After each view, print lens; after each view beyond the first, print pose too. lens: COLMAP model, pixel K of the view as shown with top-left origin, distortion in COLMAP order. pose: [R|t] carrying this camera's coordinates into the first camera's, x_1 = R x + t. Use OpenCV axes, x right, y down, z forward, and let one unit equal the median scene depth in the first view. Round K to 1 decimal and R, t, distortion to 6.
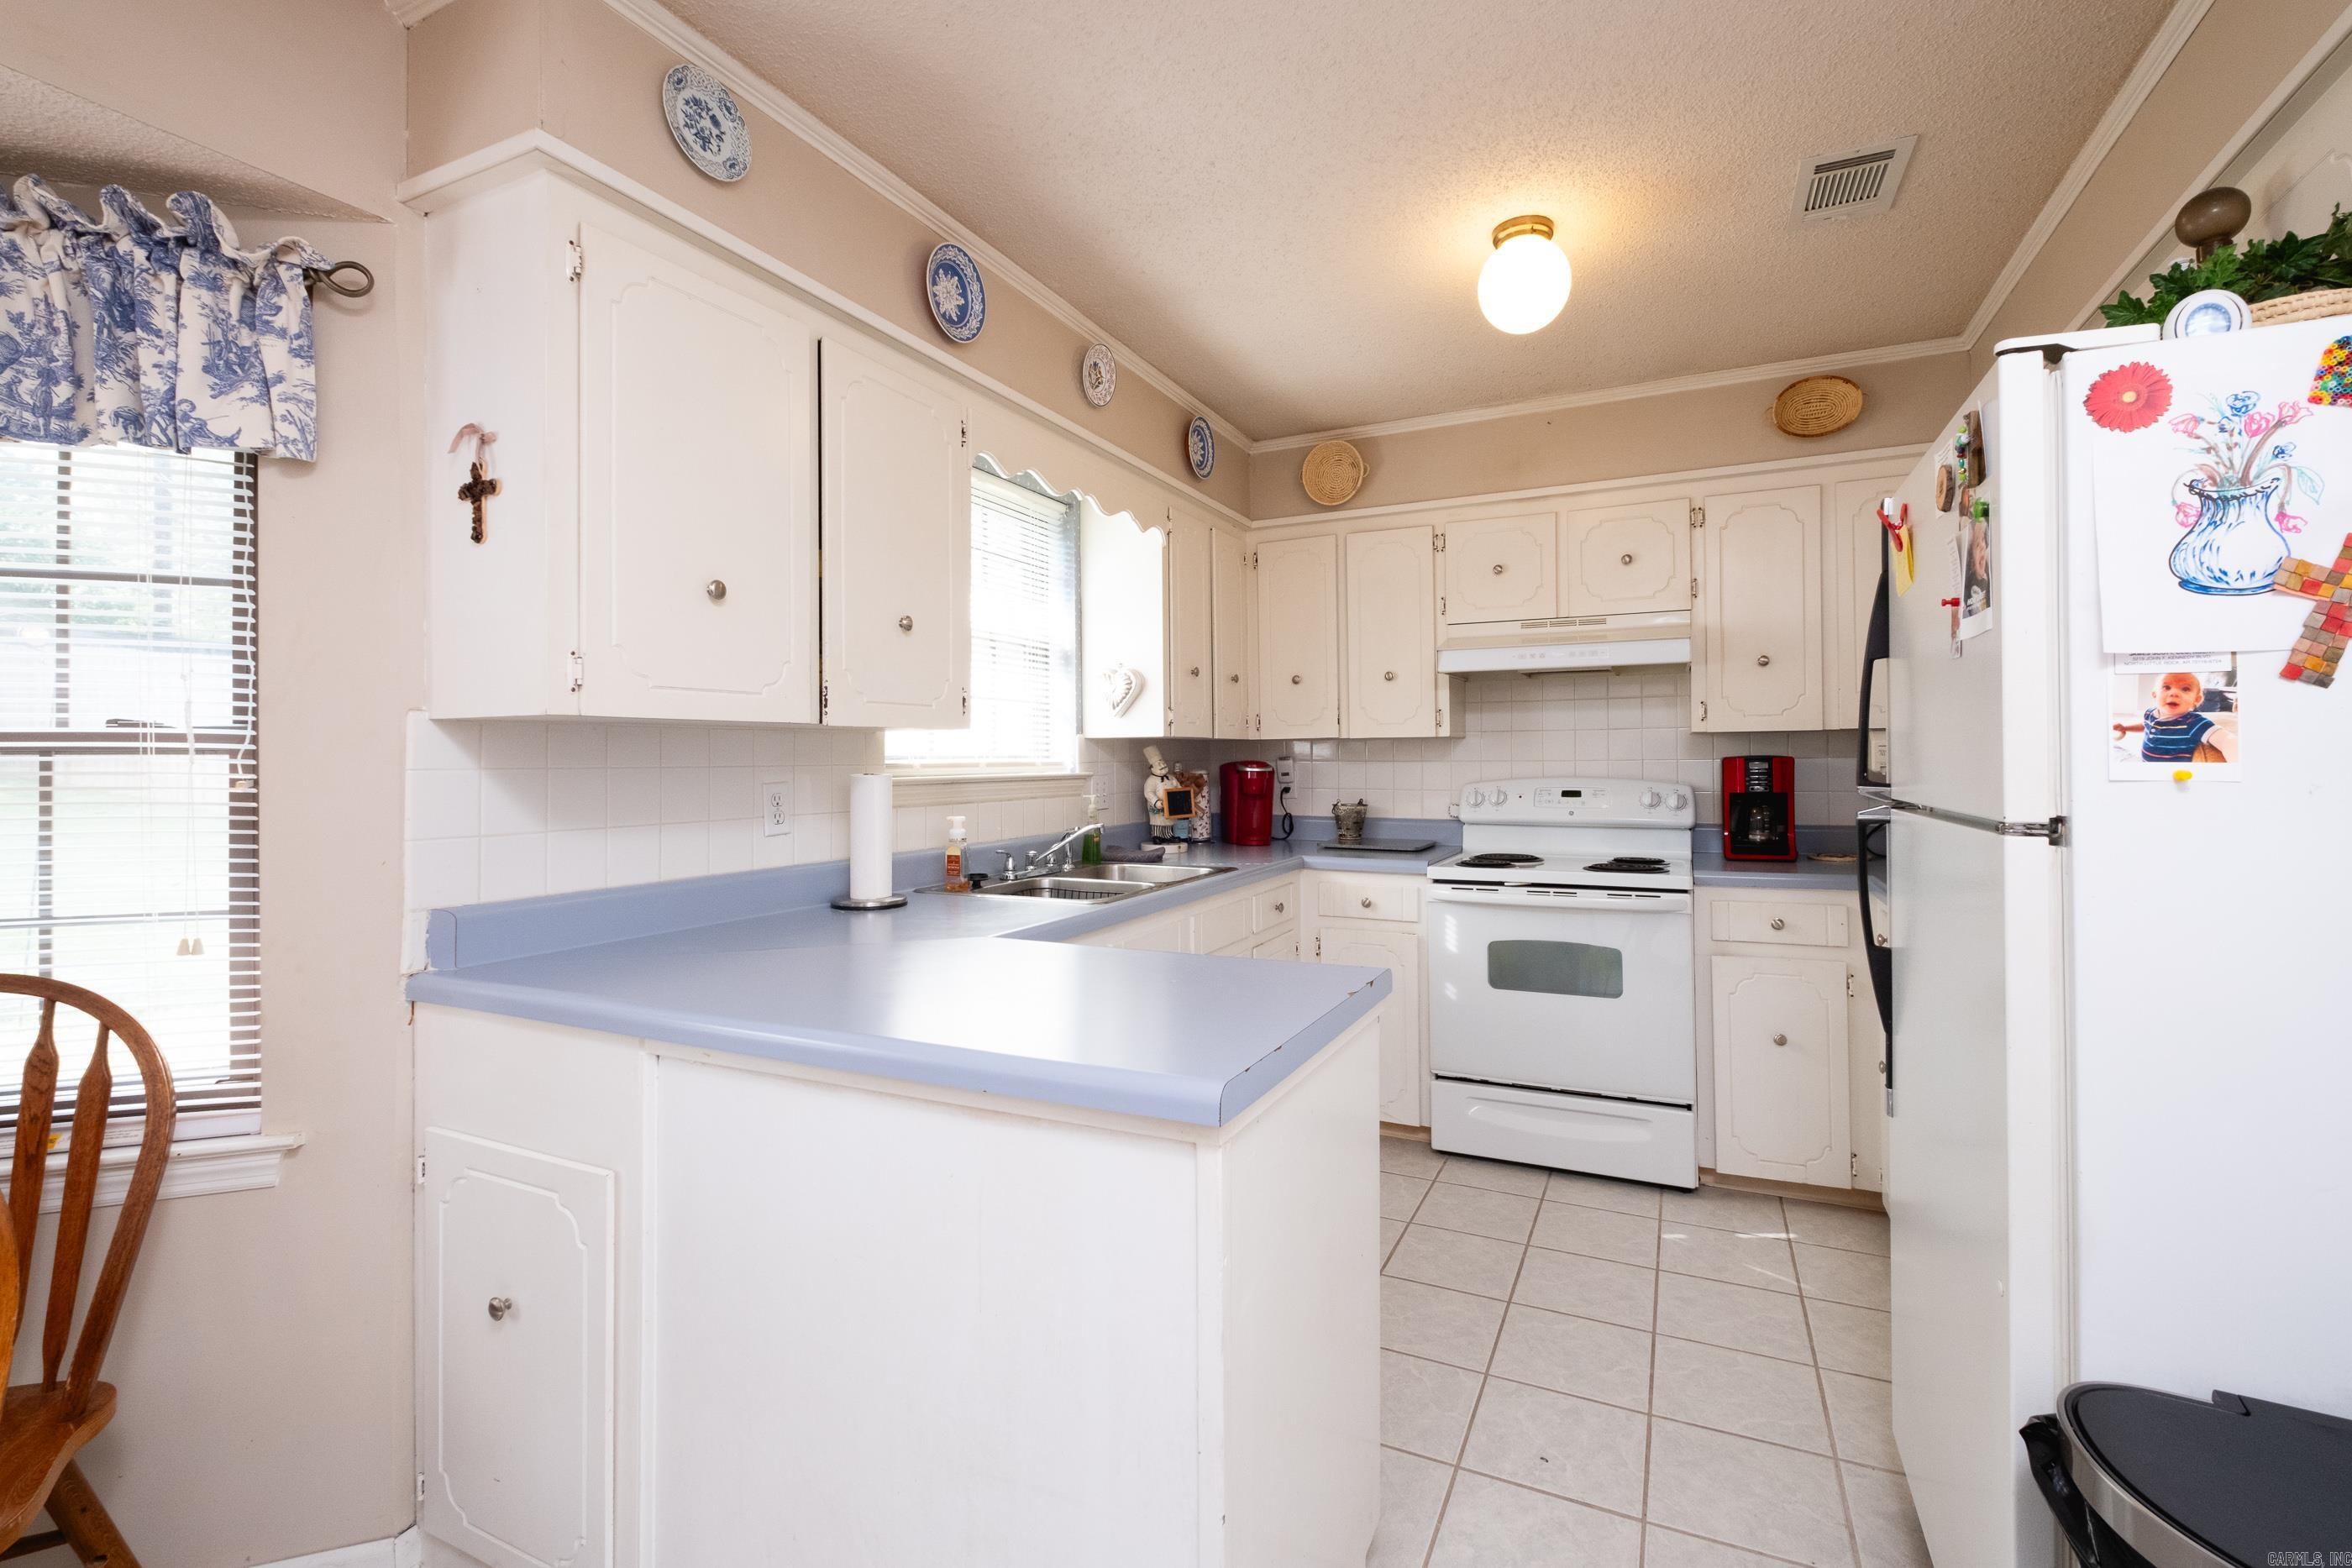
lens RADIAL K [[1022.5, 0, 1218.9], [0, 1022.5, 751.5], [0, 0, 1]] dist [-0.002067, -0.000079]
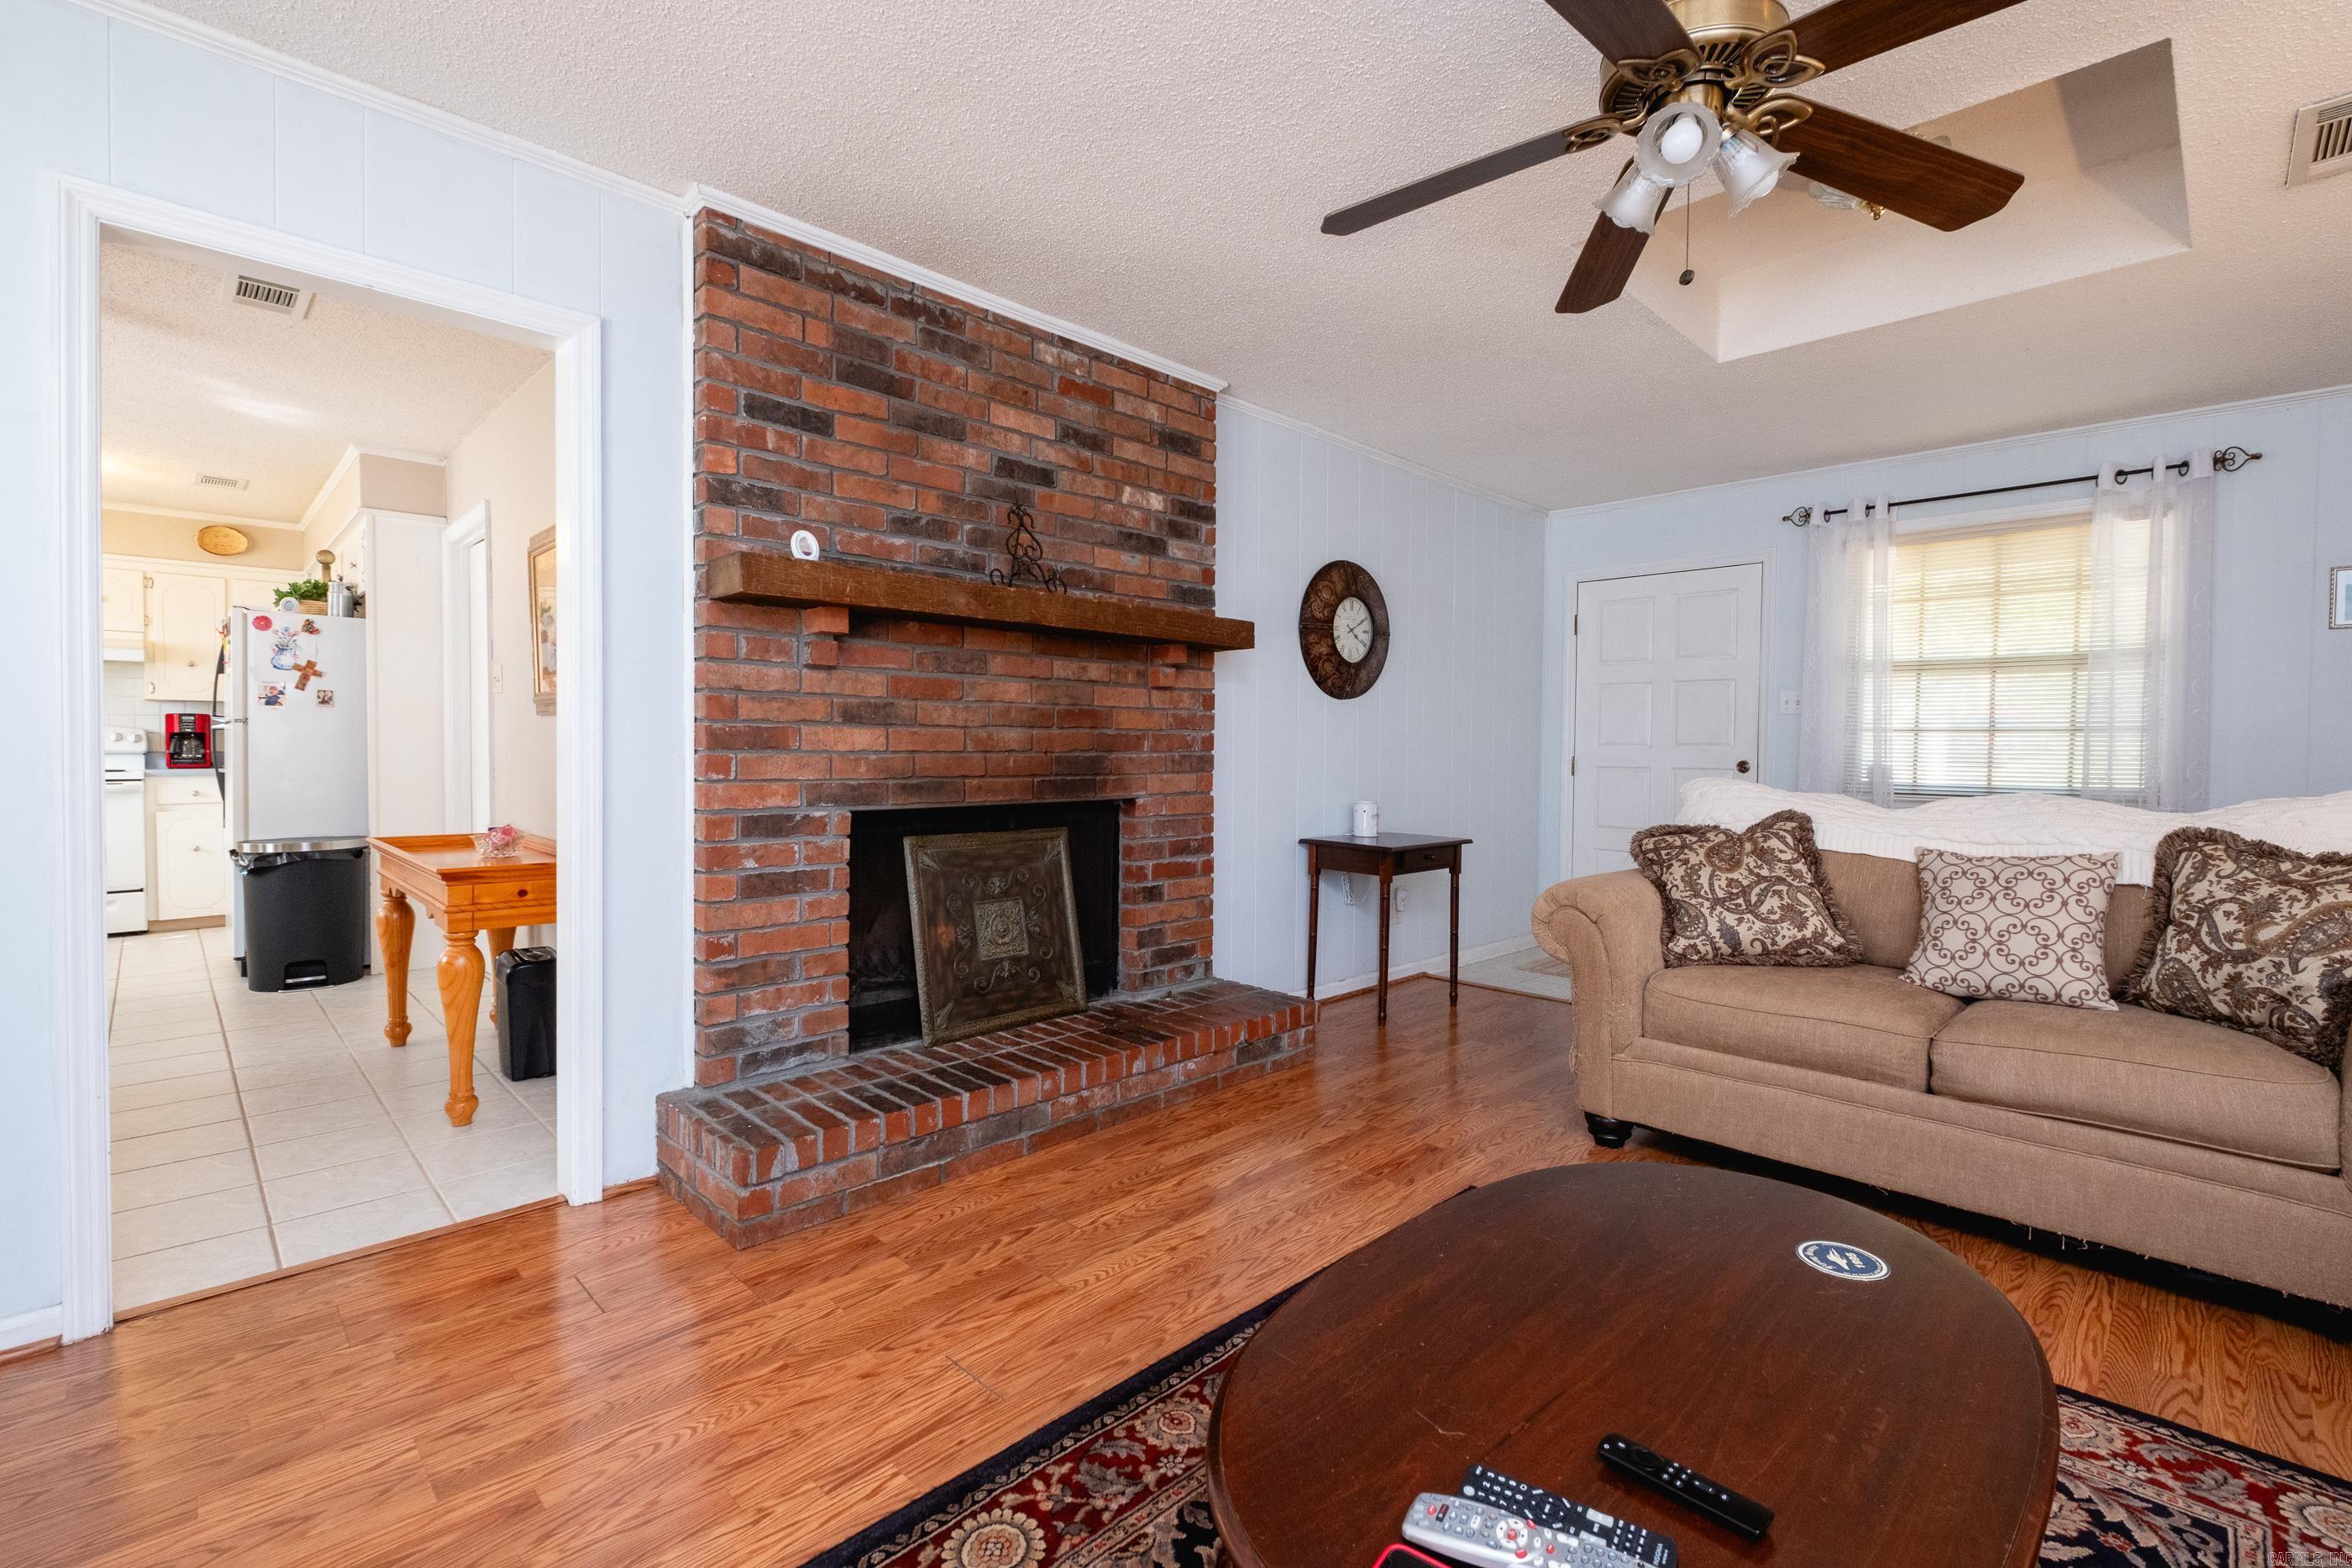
lens RADIAL K [[1052.1, 0, 1159.8], [0, 1052.1, 778.8], [0, 0, 1]] dist [0.009725, -0.007801]
pose [[0.371475, -0.015197, 0.928319, -0.638861], [-0.014926, 0.999639, 0.022337, 0.056164], [-0.928323, -0.022154, 0.371114, -1.438698]]
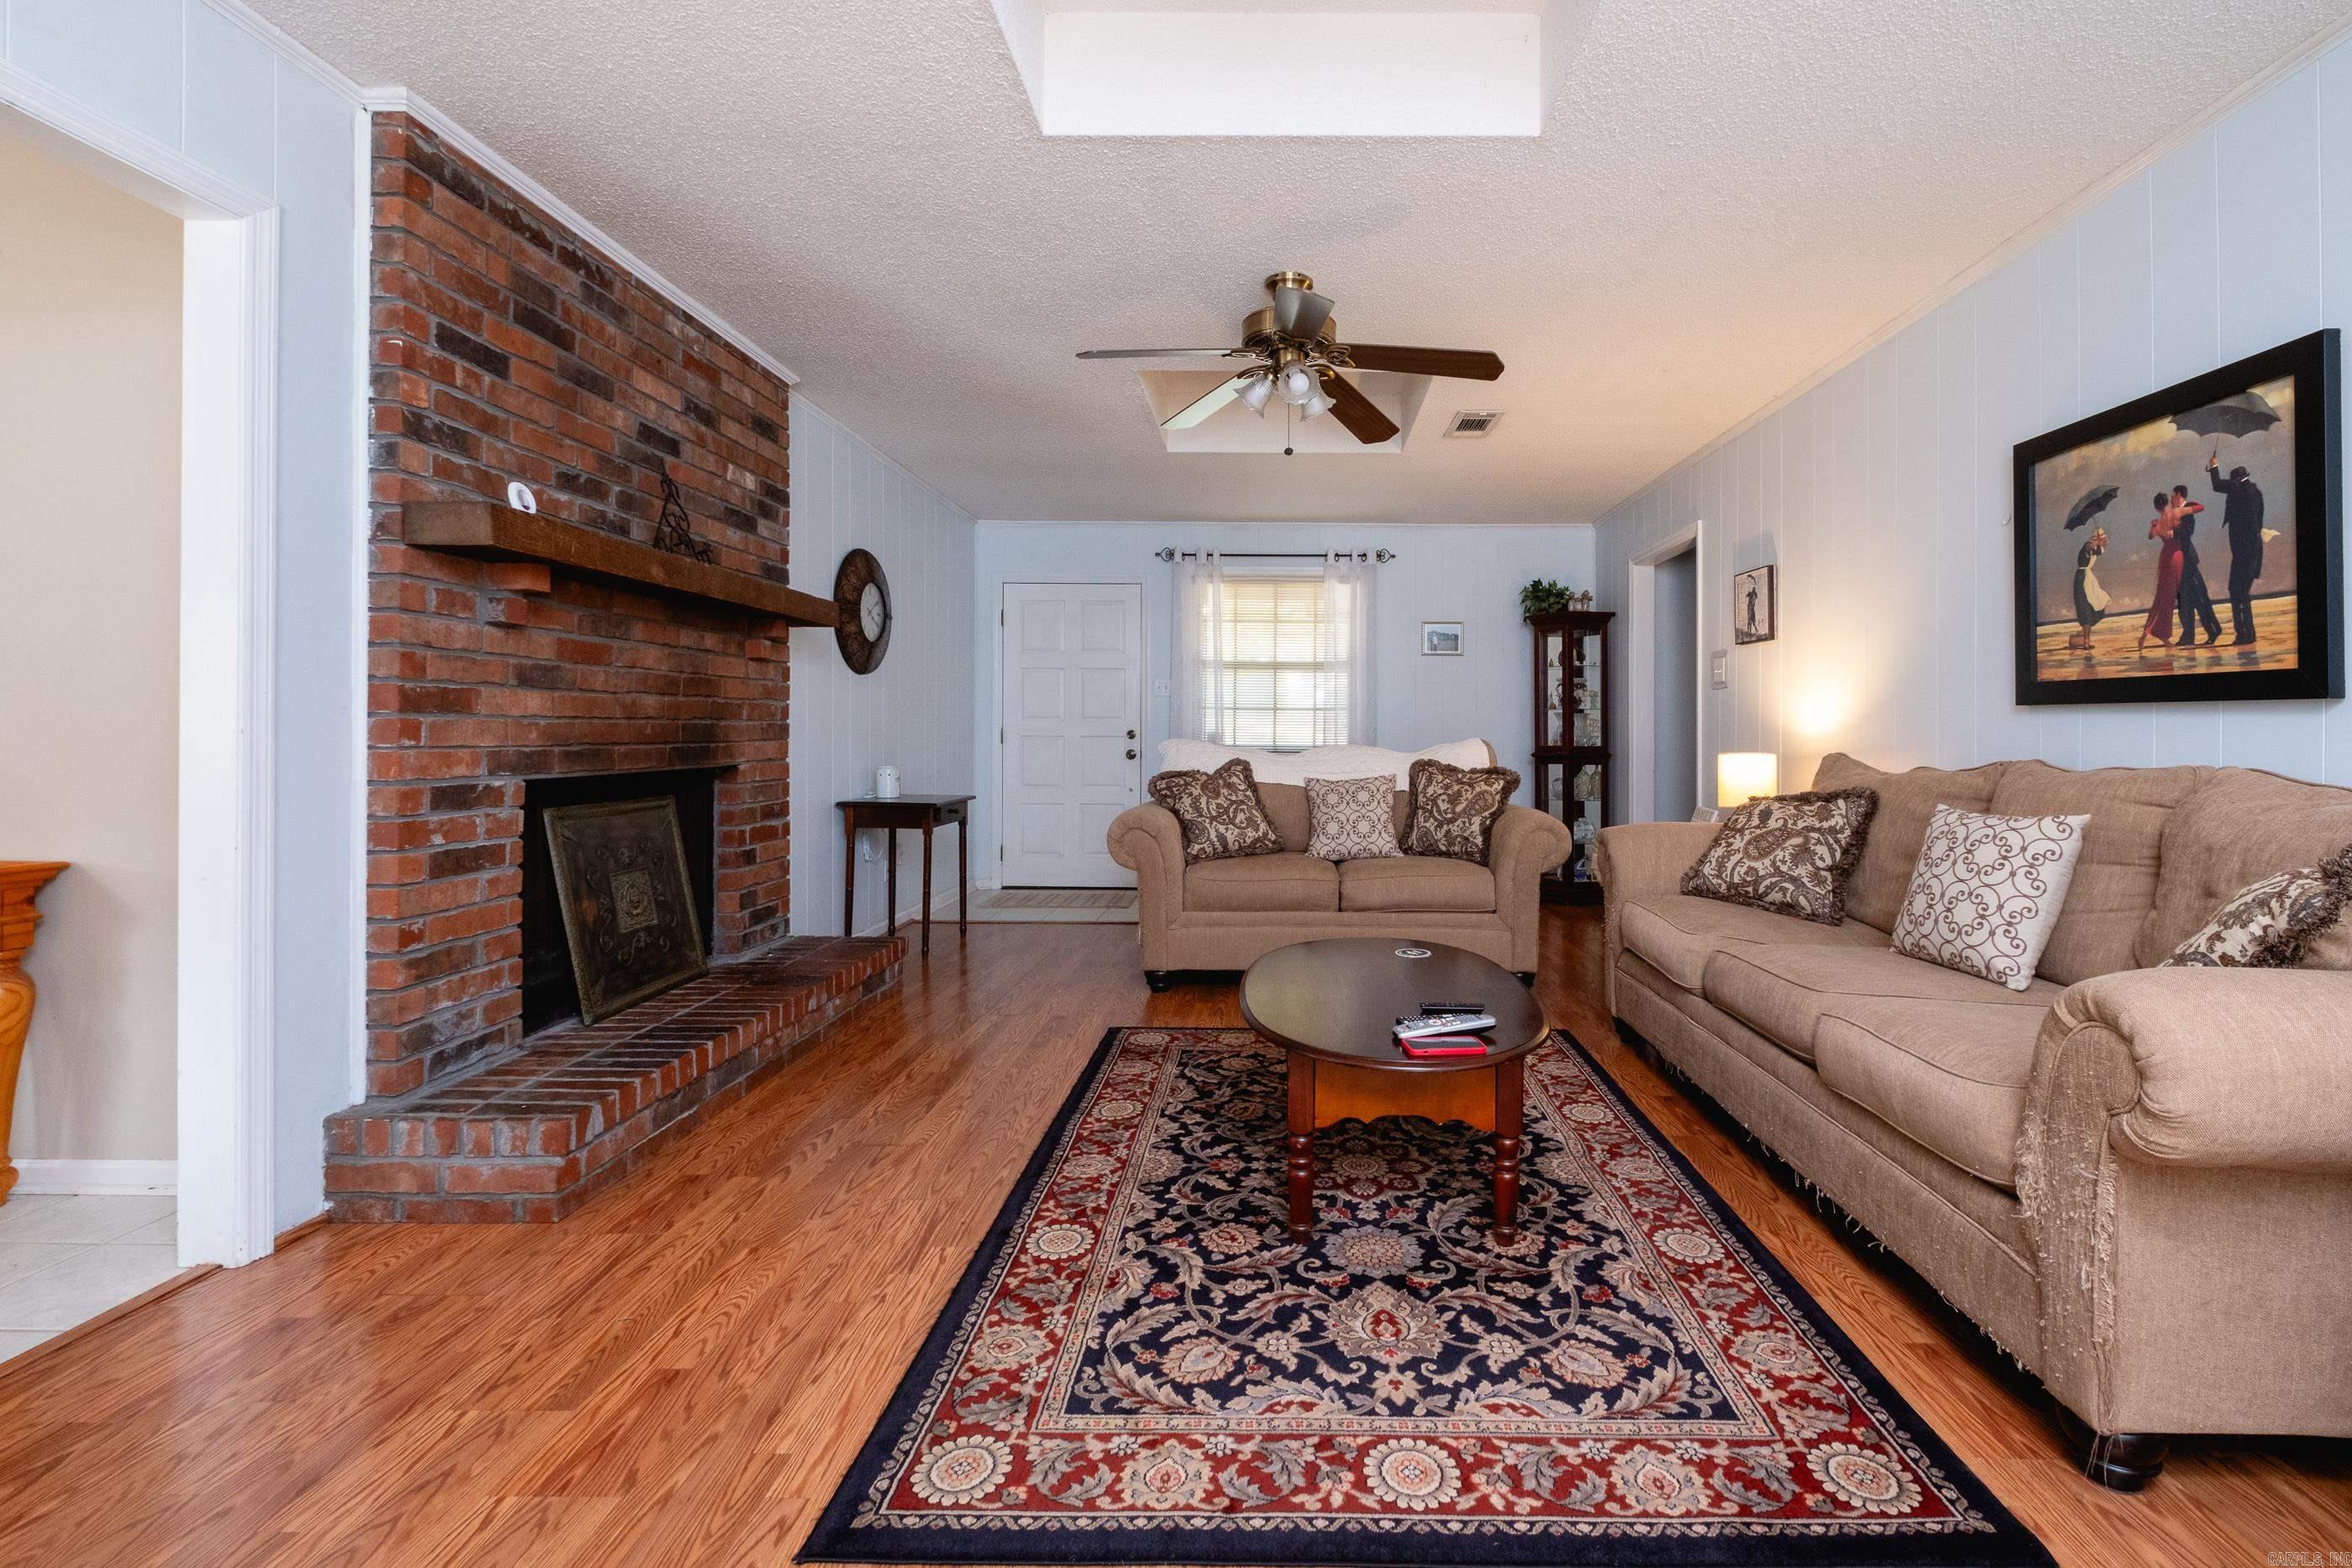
lens RADIAL K [[1072.1, 0, 1301.5], [0, 1072.1, 738.7], [0, 0, 1]] dist [0.014892, -0.013064]
pose [[-0.422779, 0.001341, 0.906232, -0.954576], [-0.004612, 0.999983, -0.003631, 0.075487], [-0.906221, -0.005715, -0.422766, -1.046910]]
